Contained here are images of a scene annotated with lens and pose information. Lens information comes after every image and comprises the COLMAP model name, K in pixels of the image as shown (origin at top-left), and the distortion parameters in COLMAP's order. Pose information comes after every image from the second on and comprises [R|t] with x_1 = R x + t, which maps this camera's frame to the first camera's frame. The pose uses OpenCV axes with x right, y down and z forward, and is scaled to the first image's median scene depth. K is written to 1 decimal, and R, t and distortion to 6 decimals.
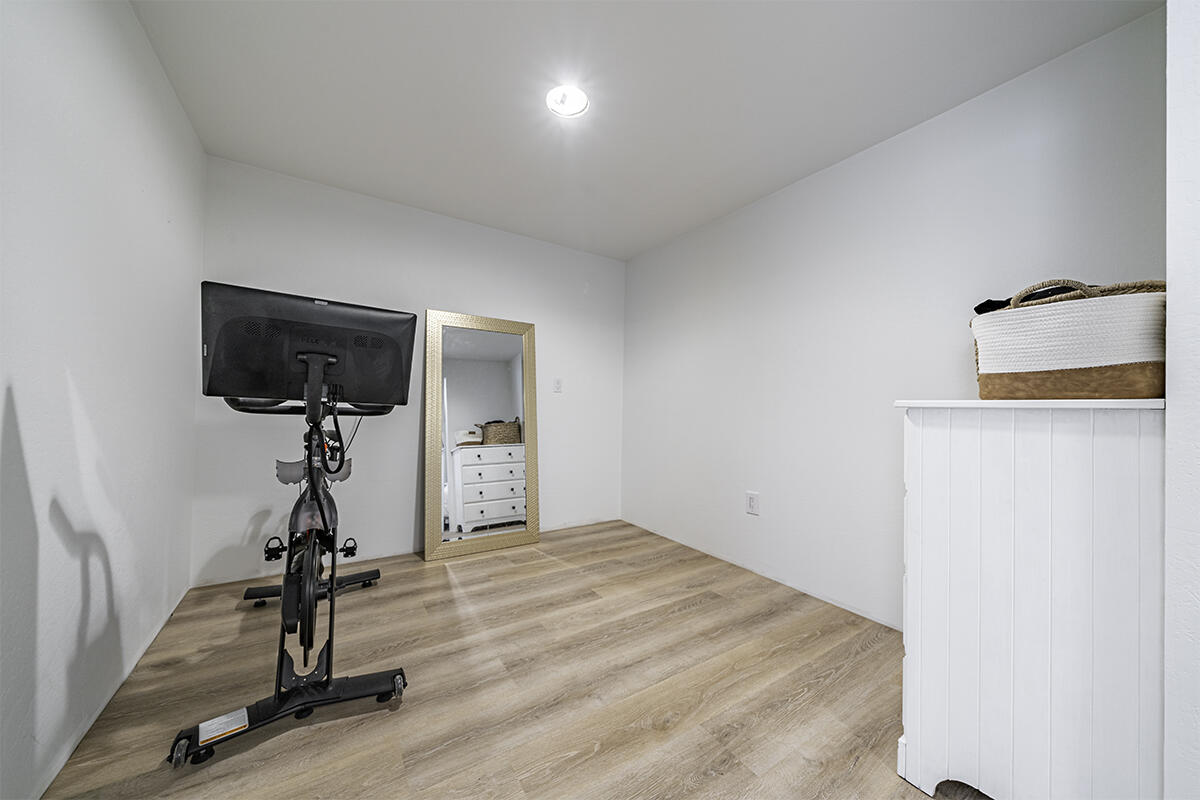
lens RADIAL K [[413.4, 0, 595.8], [0, 413.4, 400.0], [0, 0, 1]] dist [-0.000583, -0.000094]
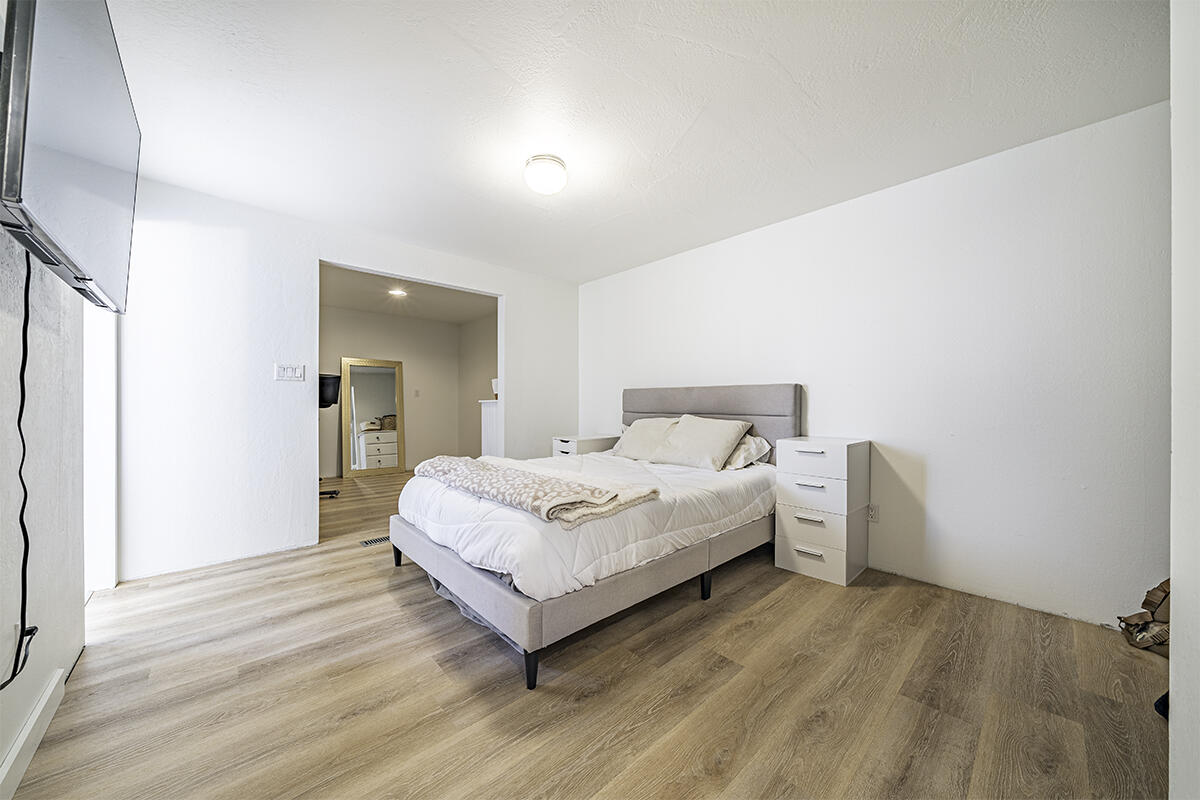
lens RADIAL K [[413.4, 0, 595.8], [0, 413.4, 400.0], [0, 0, 1]] dist [-0.000583, -0.000094]
pose [[0.983207, -0.008270, 0.182307, 0.224224], [0.007212, 0.999953, 0.006468, -0.006139], [-0.182352, -0.005045, 0.983220, -0.619462]]
